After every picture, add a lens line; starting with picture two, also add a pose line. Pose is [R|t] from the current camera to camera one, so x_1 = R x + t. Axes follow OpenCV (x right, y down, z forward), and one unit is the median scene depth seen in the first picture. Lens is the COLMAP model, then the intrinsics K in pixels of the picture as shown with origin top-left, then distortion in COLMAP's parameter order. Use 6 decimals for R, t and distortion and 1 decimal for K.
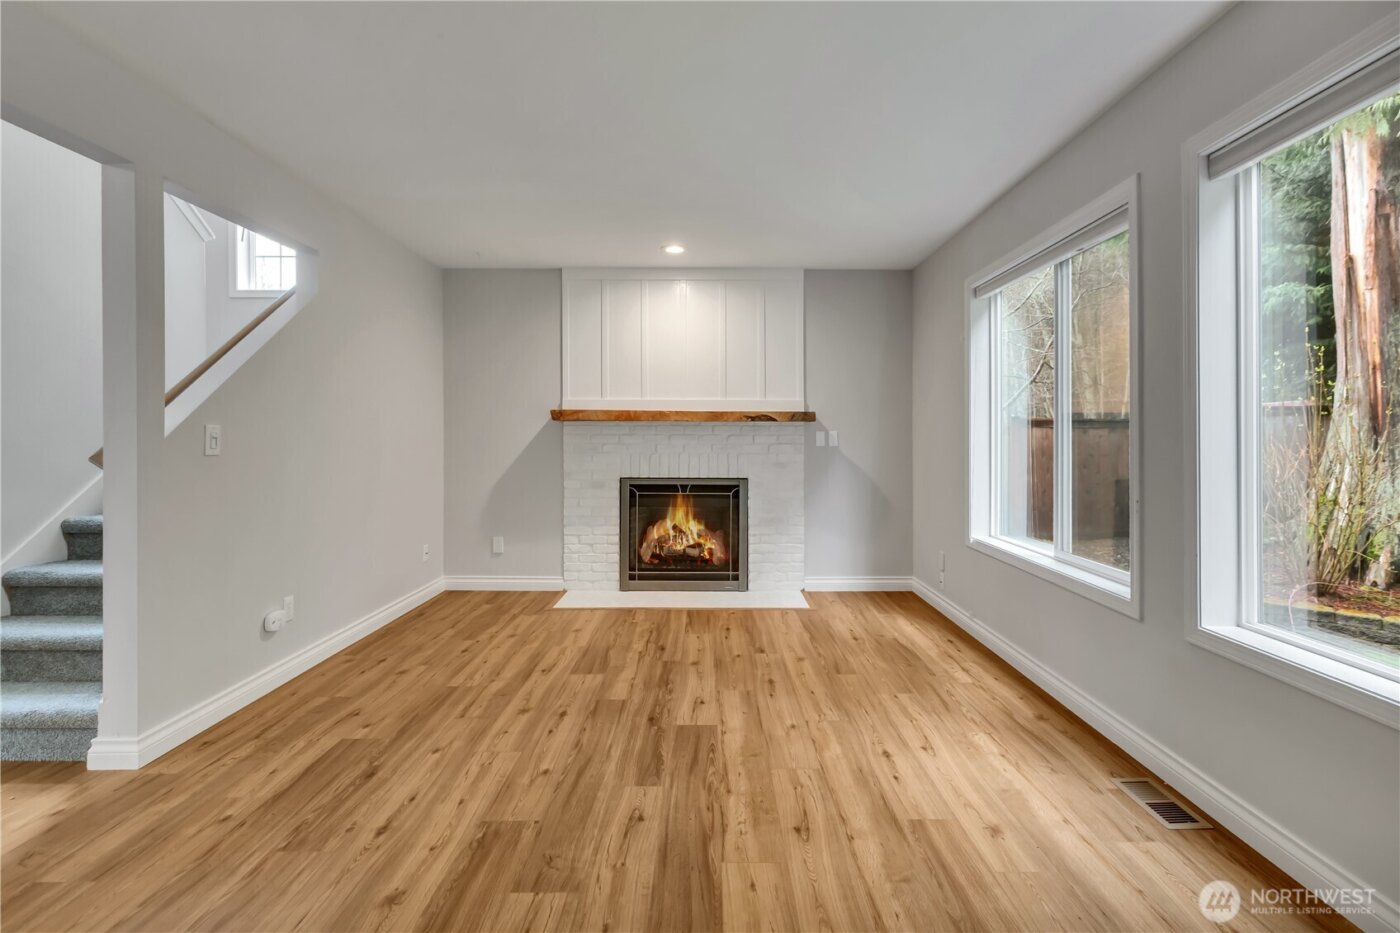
lens RADIAL K [[652.2, 0, 708.4], [0, 652.2, 435.8], [0, 0, 1]] dist [-0.000326, -0.000888]
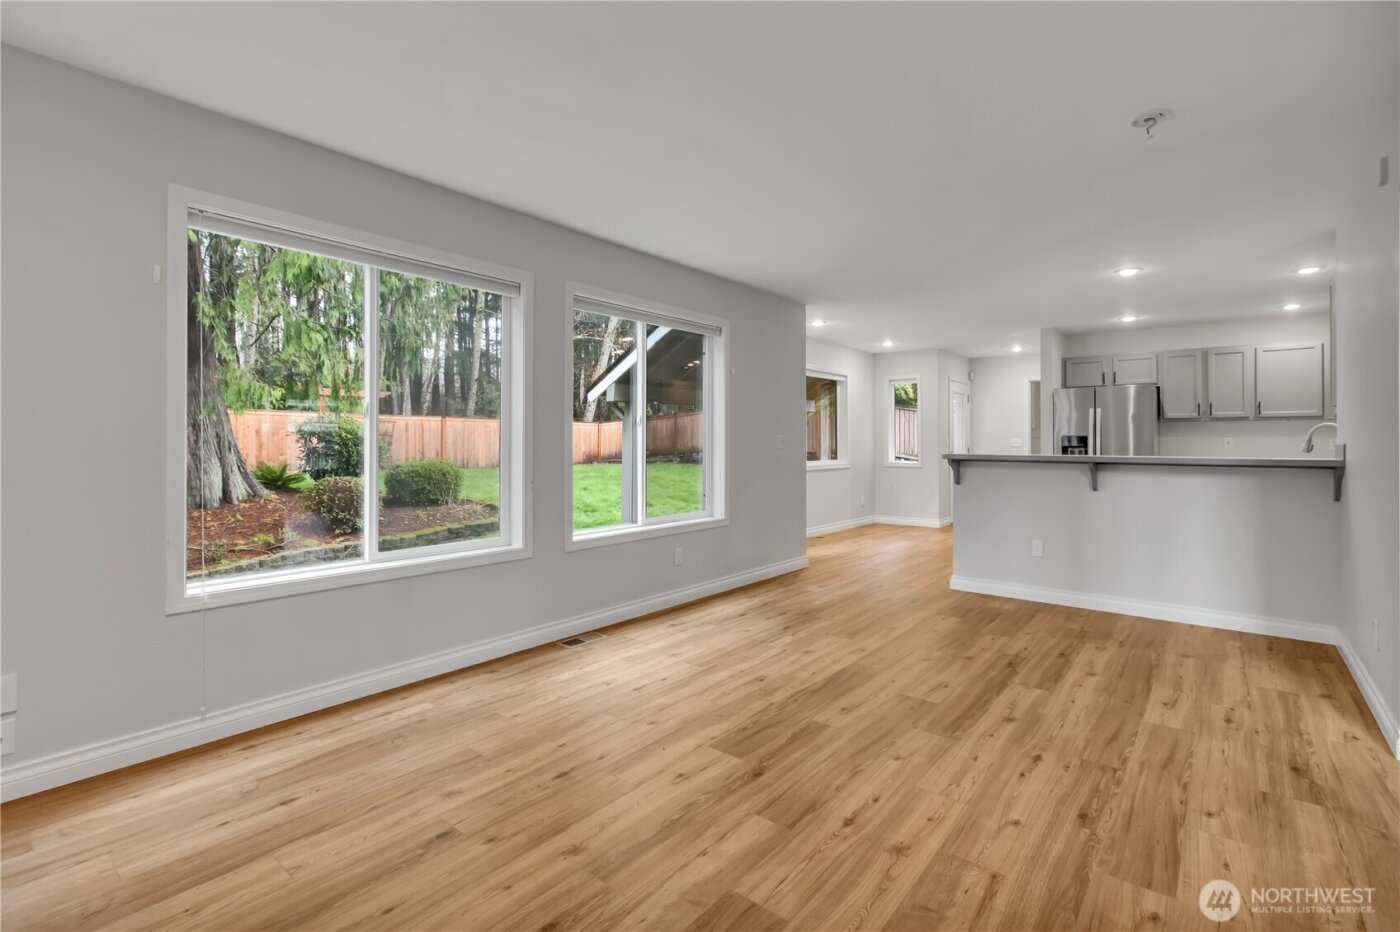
lens RADIAL K [[652.2, 0, 709.8], [0, 652.2, 439.7], [0, 0, 1]] dist [-0.000326, -0.000888]
pose [[-0.780133, -0.001196, 0.625612, -0.509943], [-0.005889, 0.999968, -0.005431, 0.003797], [-0.625586, -0.007921, -0.780115, 1.527889]]
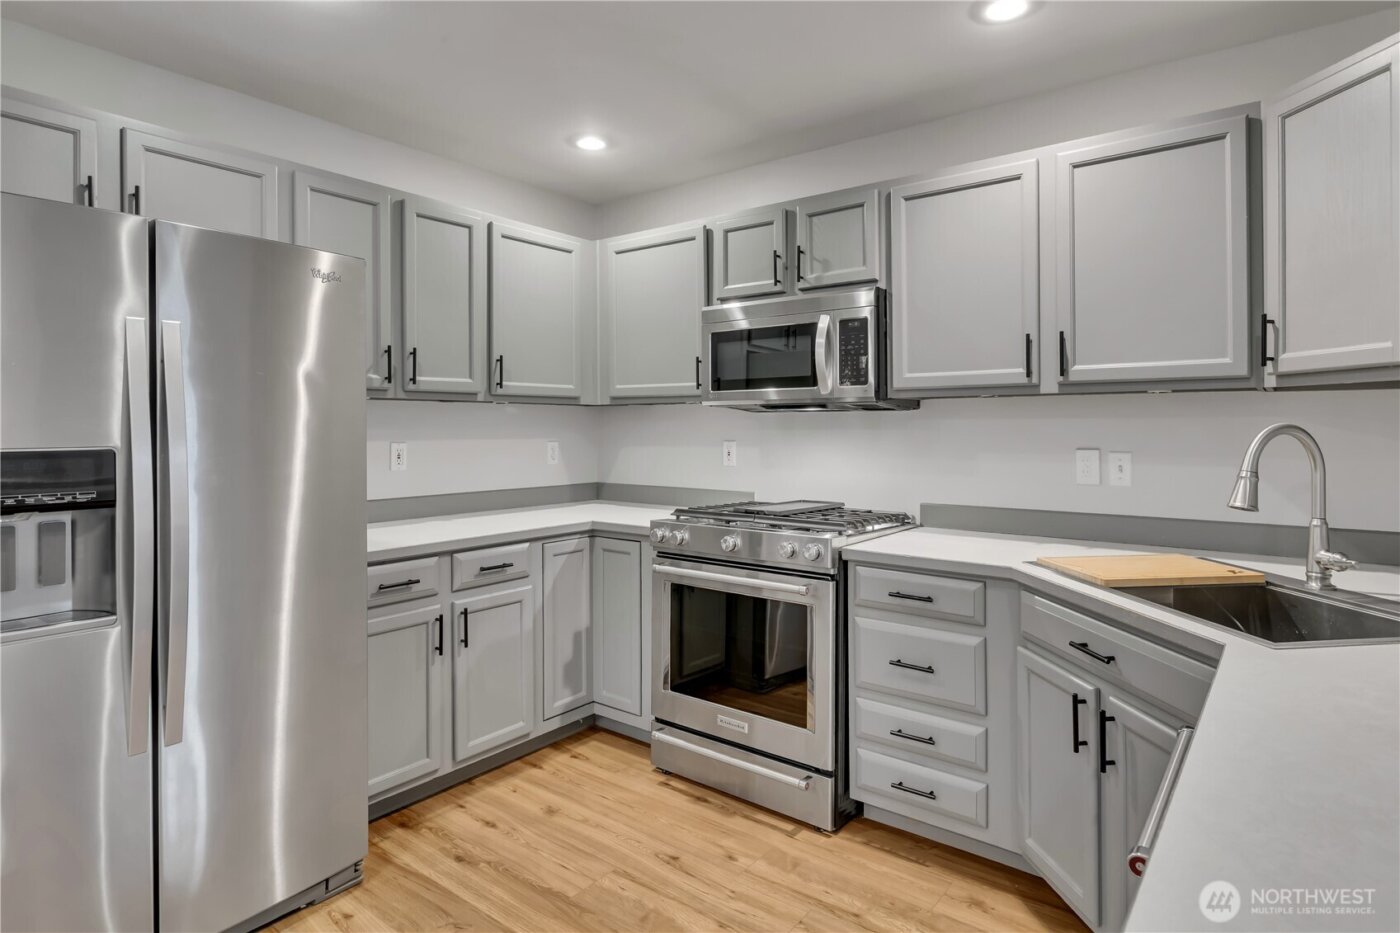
lens RADIAL K [[763.6, 0, 710.9], [0, 763.6, 426.0], [0, 0, 1]] dist [-0.000400, 0.001251]
pose [[-0.606113, -0.003930, -0.795369, 0.052305], [0.001511, 0.999980, -0.006093, -0.044110], [0.795377, -0.004895, -0.606095, -0.450308]]
